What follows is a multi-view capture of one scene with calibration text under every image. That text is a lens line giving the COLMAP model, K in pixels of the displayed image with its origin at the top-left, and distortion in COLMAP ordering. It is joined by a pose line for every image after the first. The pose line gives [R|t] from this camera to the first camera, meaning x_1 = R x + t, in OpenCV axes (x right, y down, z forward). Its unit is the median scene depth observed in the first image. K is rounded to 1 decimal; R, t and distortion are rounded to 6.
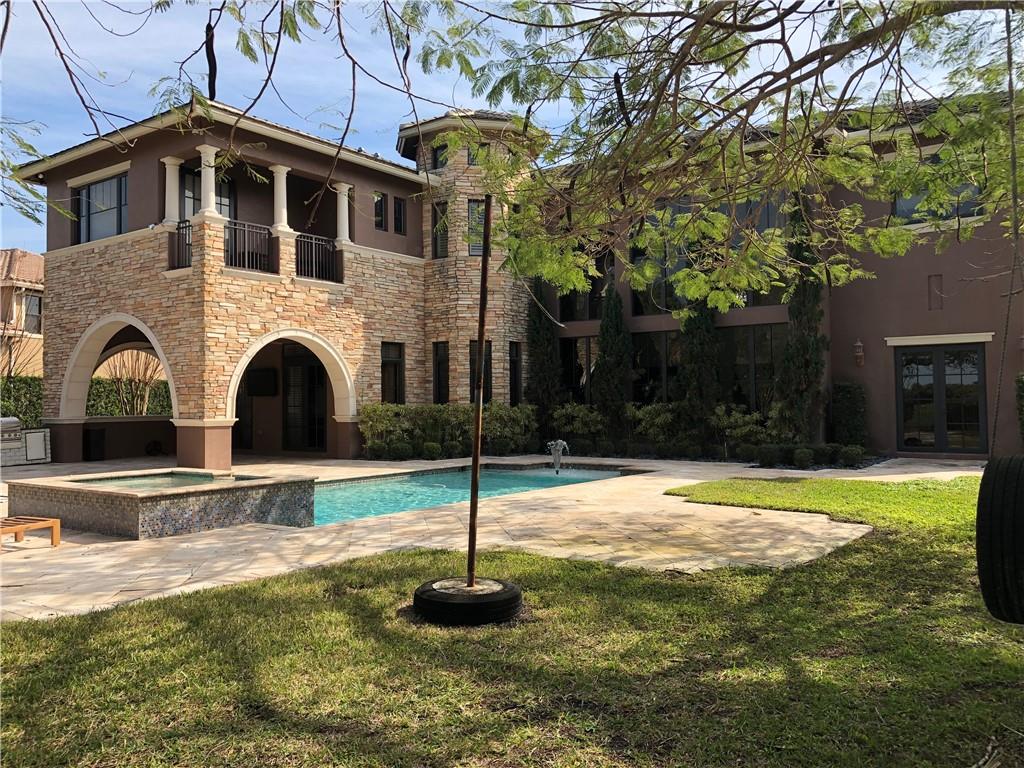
lens RADIAL K [[842.3, 0, 506.8], [0, 842.3, 378.9], [0, 0, 1]] dist [0.033380, -0.054110]
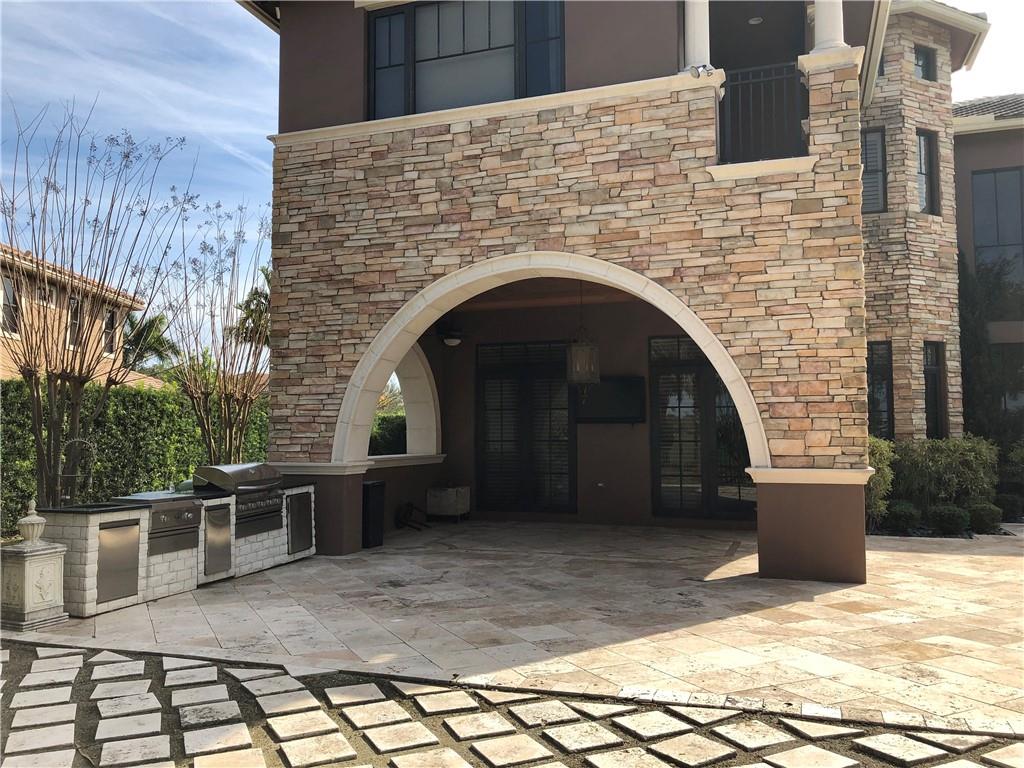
lens RADIAL K [[842.3, 0, 512.4], [0, 842.3, 381.1], [0, 0, 1]] dist [0.033380, -0.054110]
pose [[0.958902, 0.023730, 0.282745, -0.595393], [-0.013544, 0.999189, -0.037924, 0.016163], [-0.283415, 0.032536, 0.958445, 0.519663]]
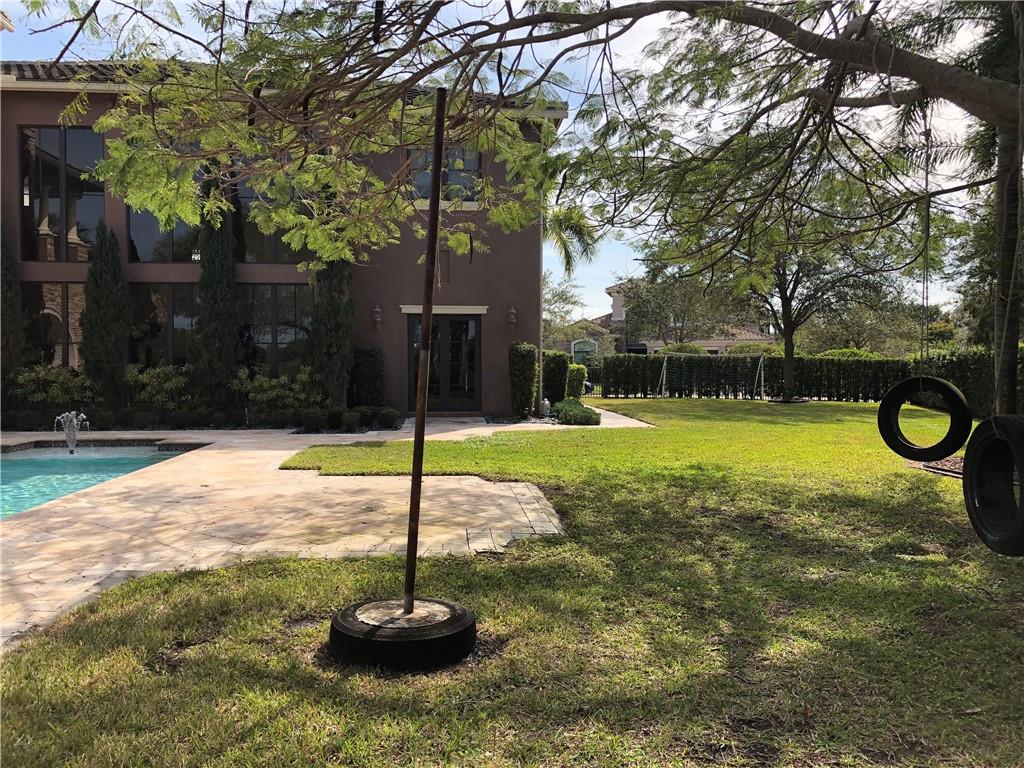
lens RADIAL K [[842.3, 0, 509.7], [0, 842.3, 377.6], [0, 0, 1]] dist [0.033380, -0.054110]
pose [[0.743598, -0.002844, 0.668621, -0.159937], [-0.026323, 0.999091, 0.033525, 0.003278], [-0.668108, -0.042529, 0.742847, 0.131104]]
